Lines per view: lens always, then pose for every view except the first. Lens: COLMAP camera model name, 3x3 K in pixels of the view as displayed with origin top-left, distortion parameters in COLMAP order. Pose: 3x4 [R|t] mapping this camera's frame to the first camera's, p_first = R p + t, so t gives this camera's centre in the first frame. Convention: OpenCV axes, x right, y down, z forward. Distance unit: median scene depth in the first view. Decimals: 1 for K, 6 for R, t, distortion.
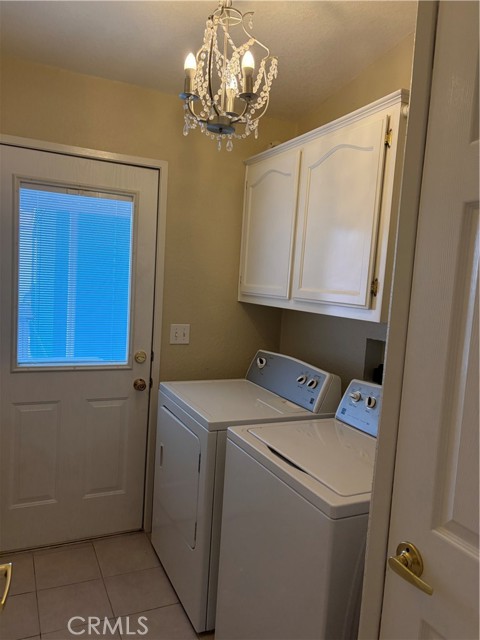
lens RADIAL K [[489.5, 0, 239.6], [0, 489.5, 321.2], [0, 0, 1]] dist [0.058263, -0.058439]
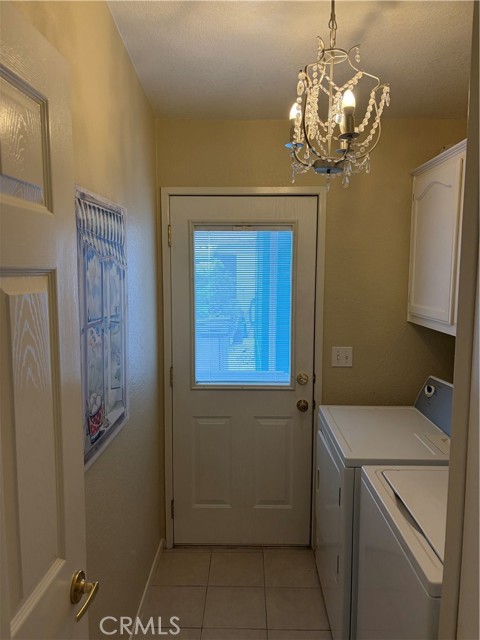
lens RADIAL K [[489.5, 0, 242.5], [0, 489.5, 318.1], [0, 0, 1]] dist [0.058263, -0.058439]
pose [[0.895537, -0.012407, -0.444814, 0.149756], [0.013344, 0.999910, -0.001024, -0.057353], [0.444787, -0.005019, 0.895622, 0.020442]]
